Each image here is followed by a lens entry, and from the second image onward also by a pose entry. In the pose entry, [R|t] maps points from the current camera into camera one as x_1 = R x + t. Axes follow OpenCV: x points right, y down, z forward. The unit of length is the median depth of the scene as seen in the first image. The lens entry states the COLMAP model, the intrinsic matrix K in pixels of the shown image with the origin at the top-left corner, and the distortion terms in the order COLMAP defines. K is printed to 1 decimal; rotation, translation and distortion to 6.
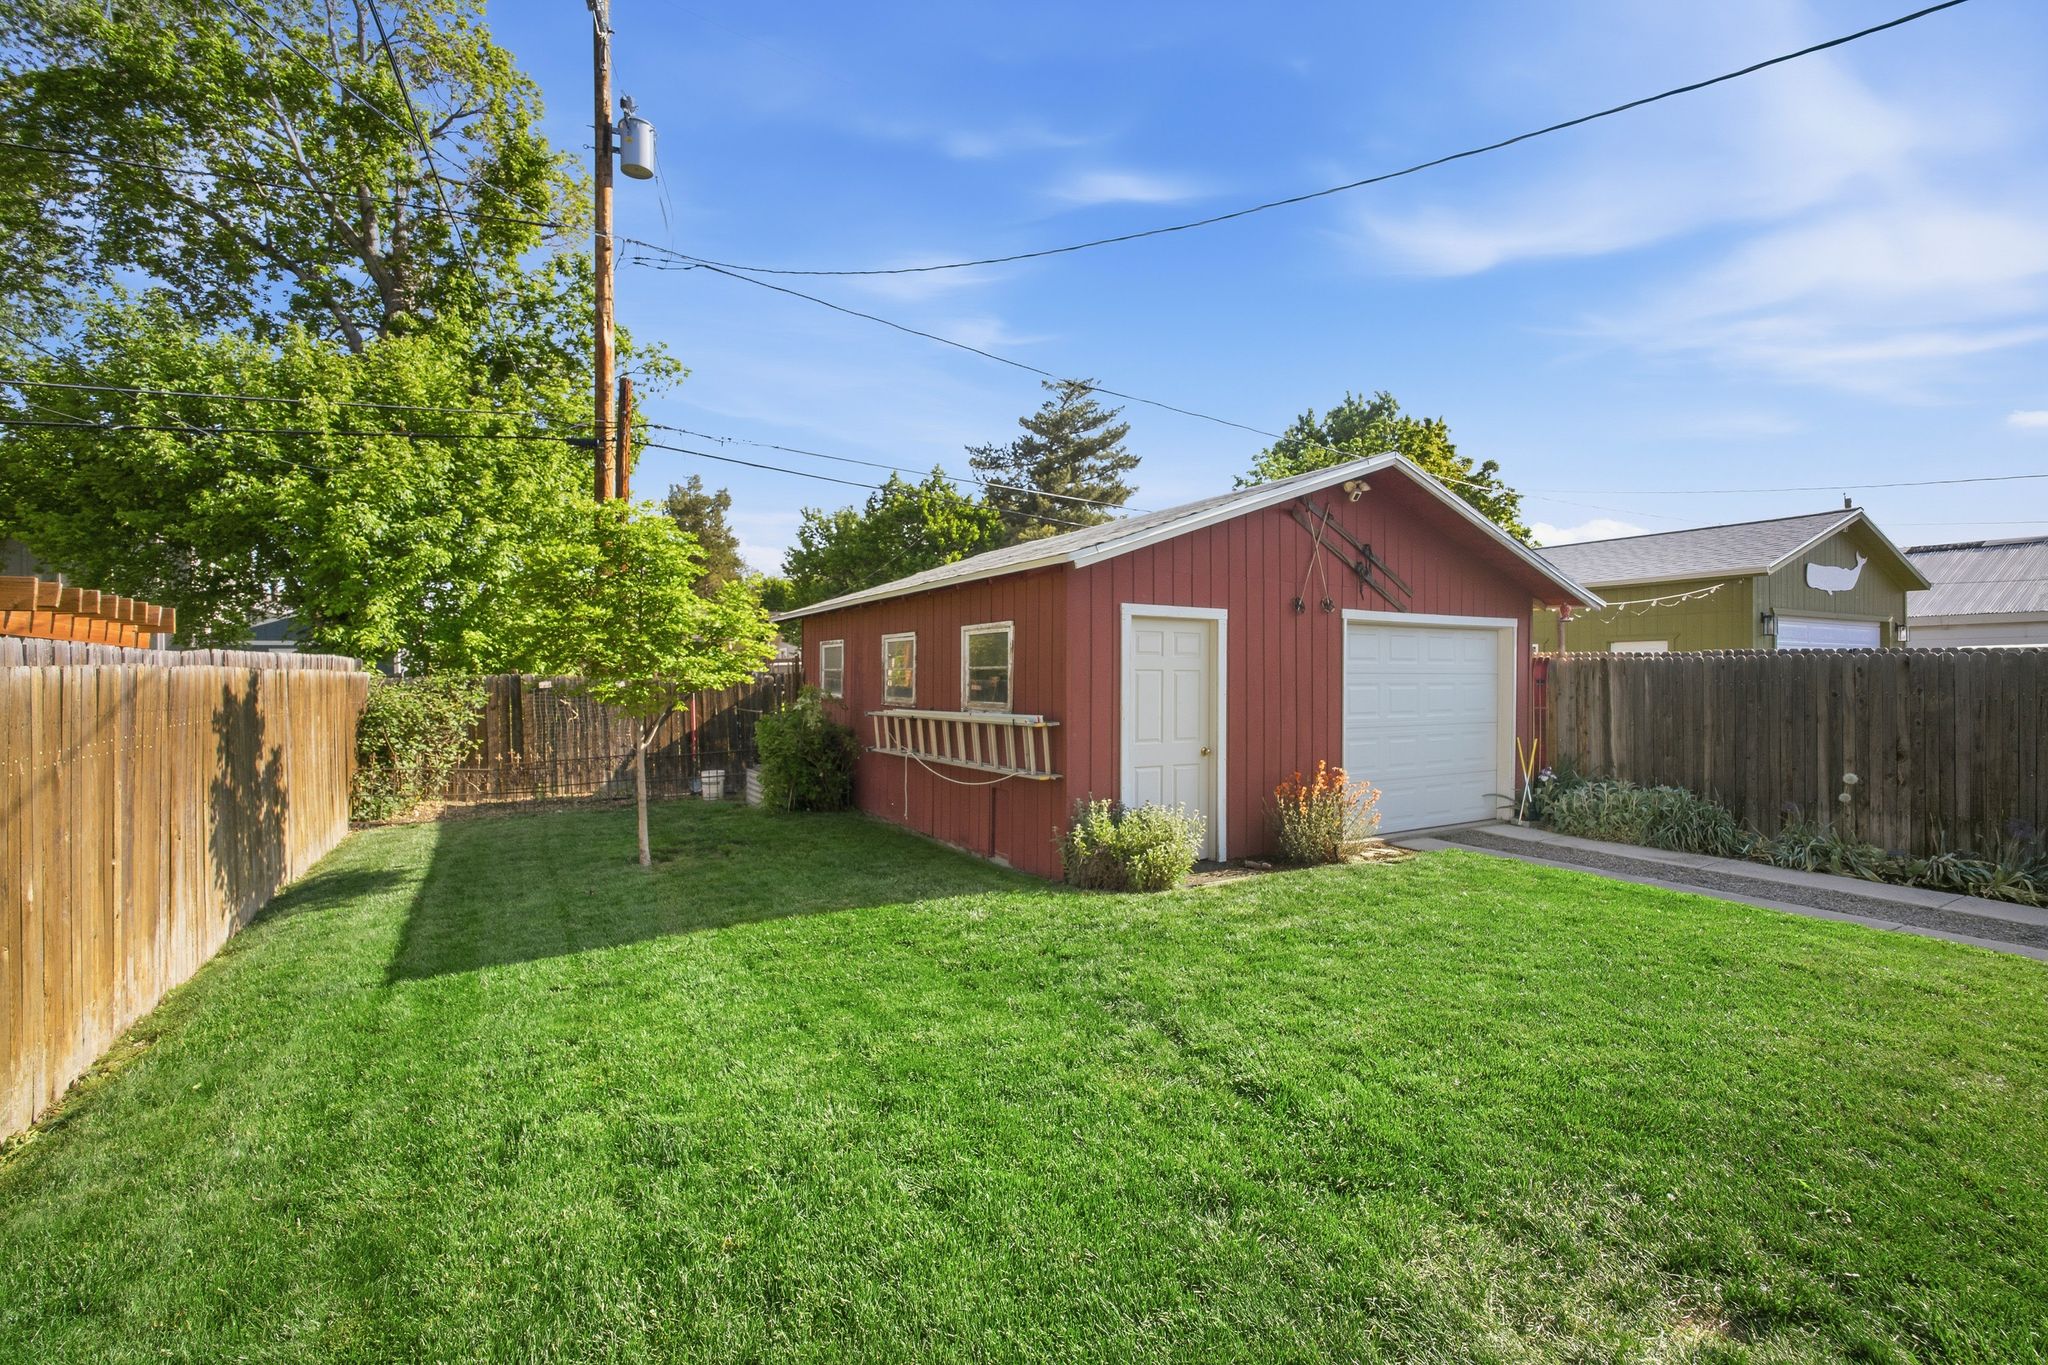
lens RADIAL K [[898.2, 0, 1011.9], [0, 898.2, 678.8], [0, 0, 1]] dist [-0.039002, 0.015479]
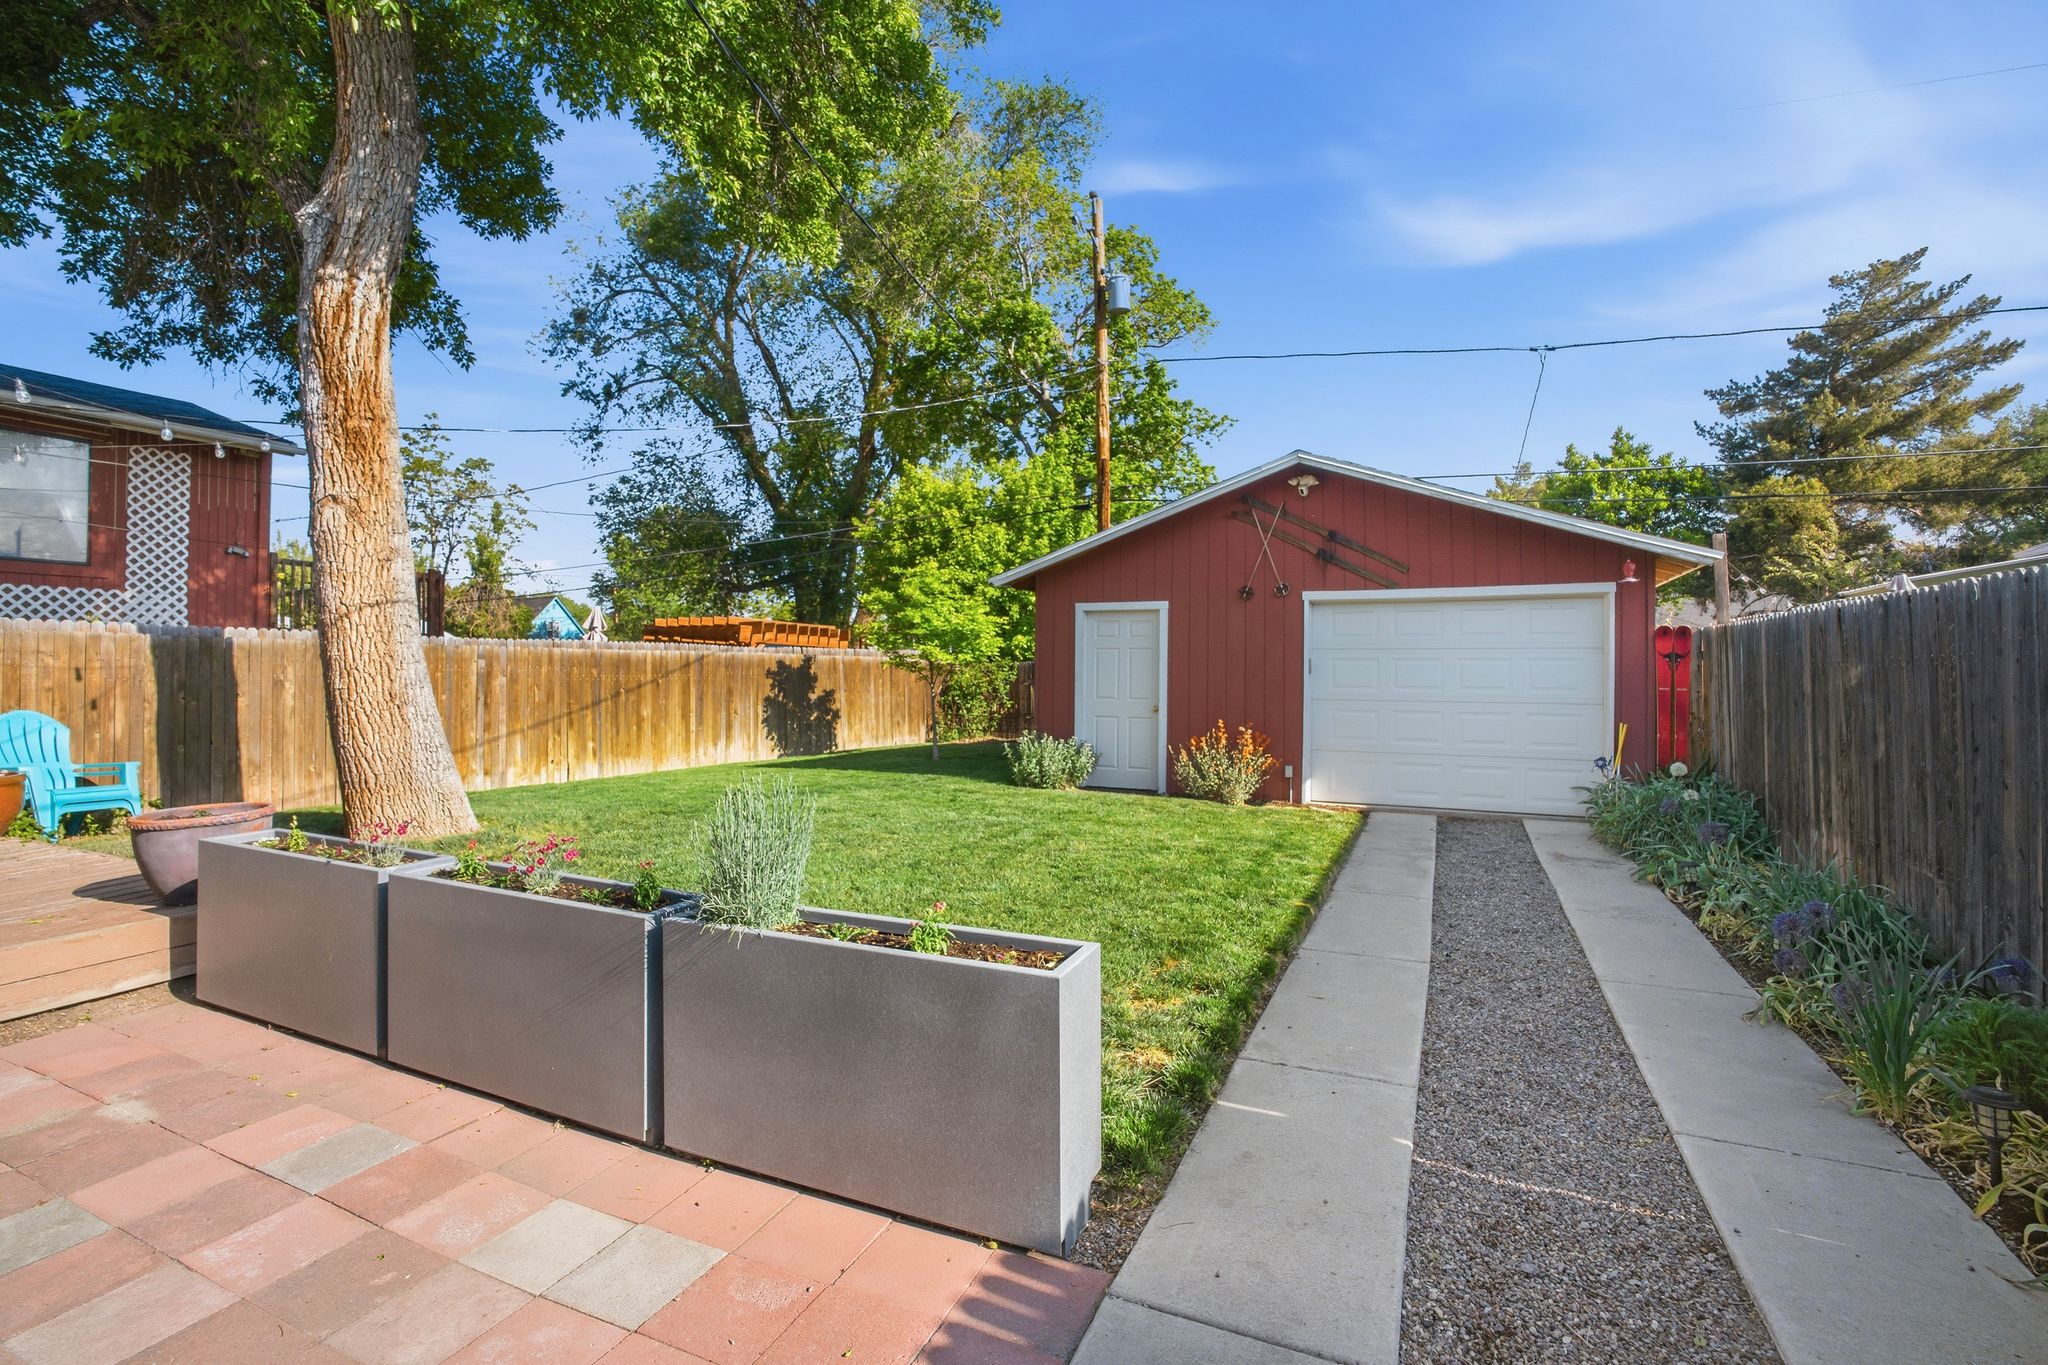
lens RADIAL K [[914.8, 0, 1011.1], [0, 914.8, 656.5], [0, 0, 1]] dist [-0.043392, 0.016180]
pose [[0.567891, -0.012093, -0.823015, 0.933000], [-0.008023, 0.999763, -0.020226, 0.024842], [0.823065, 0.018090, 0.567659, 0.041639]]
